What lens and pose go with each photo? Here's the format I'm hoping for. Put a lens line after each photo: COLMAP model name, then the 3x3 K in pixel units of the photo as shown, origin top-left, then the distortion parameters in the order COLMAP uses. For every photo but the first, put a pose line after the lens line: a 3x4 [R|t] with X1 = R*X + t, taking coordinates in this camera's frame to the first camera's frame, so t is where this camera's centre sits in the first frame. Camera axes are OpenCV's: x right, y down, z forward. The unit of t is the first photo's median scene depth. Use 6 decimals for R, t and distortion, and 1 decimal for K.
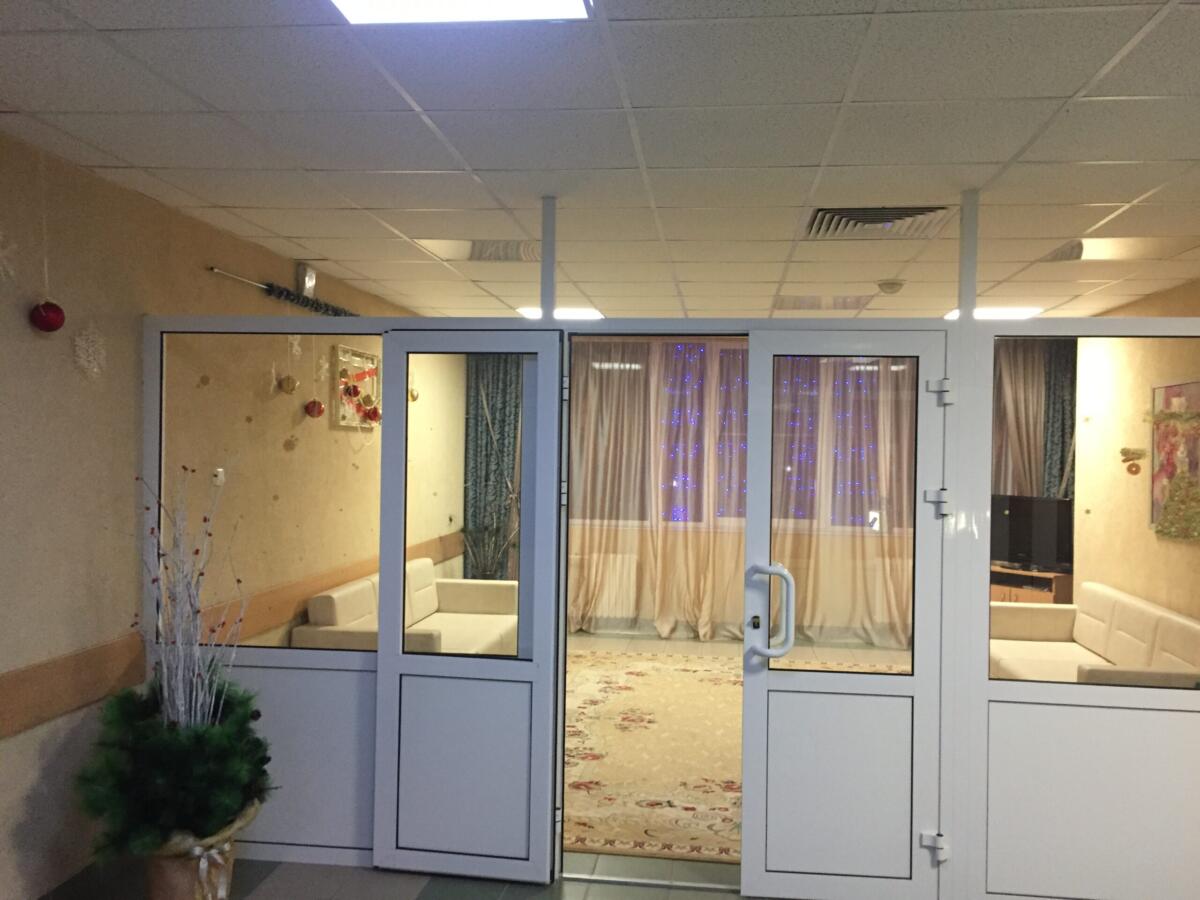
lens RADIAL K [[1009.5, 0, 600.0], [0, 1009.5, 450.0], [0, 0, 1]] dist [0.009347, -0.016983]
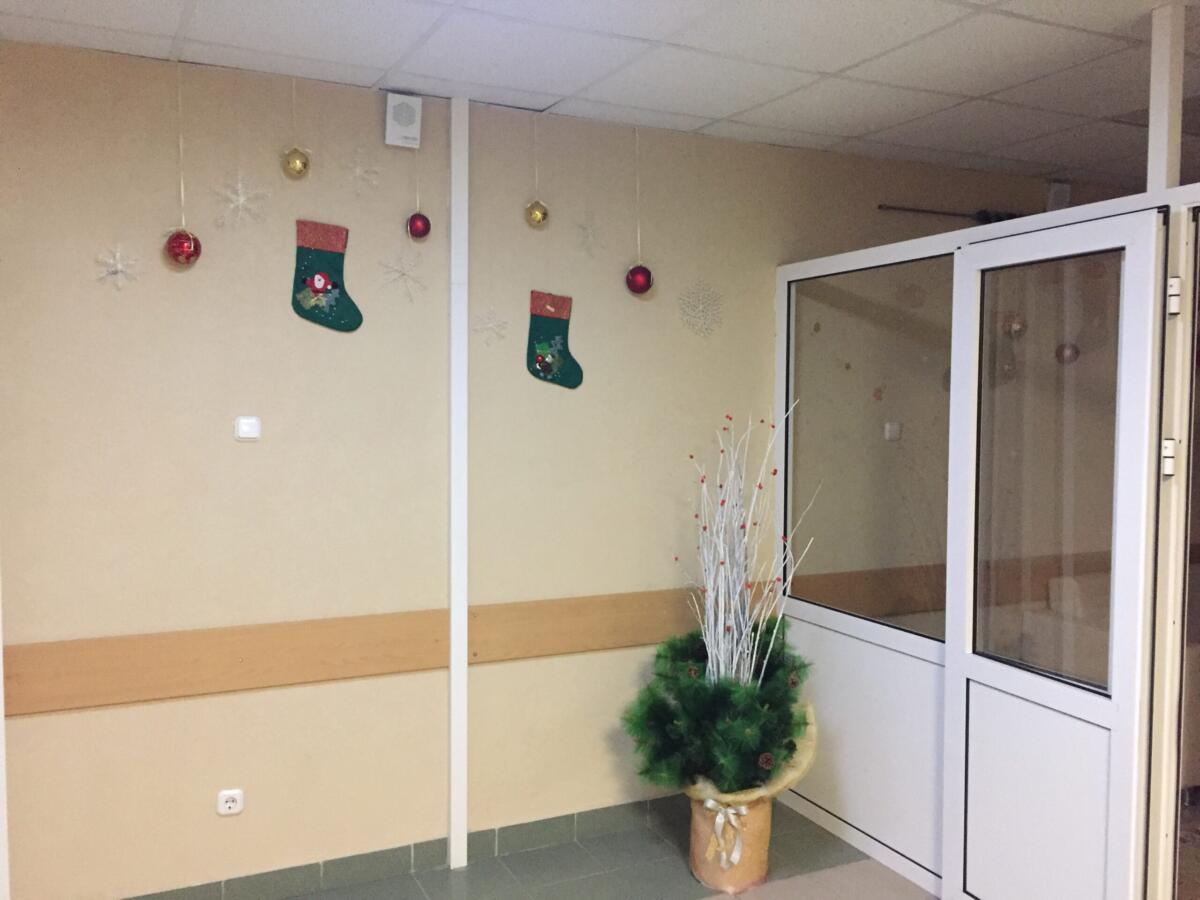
lens RADIAL K [[1009.5, 0, 600.0], [0, 1009.5, 450.0], [0, 0, 1]] dist [0.009347, -0.016983]
pose [[0.528169, 0.023719, -0.848808, 0.368289], [0.002837, 0.999555, 0.029696, 0.020421], [0.849134, -0.018092, 0.527867, 0.382905]]
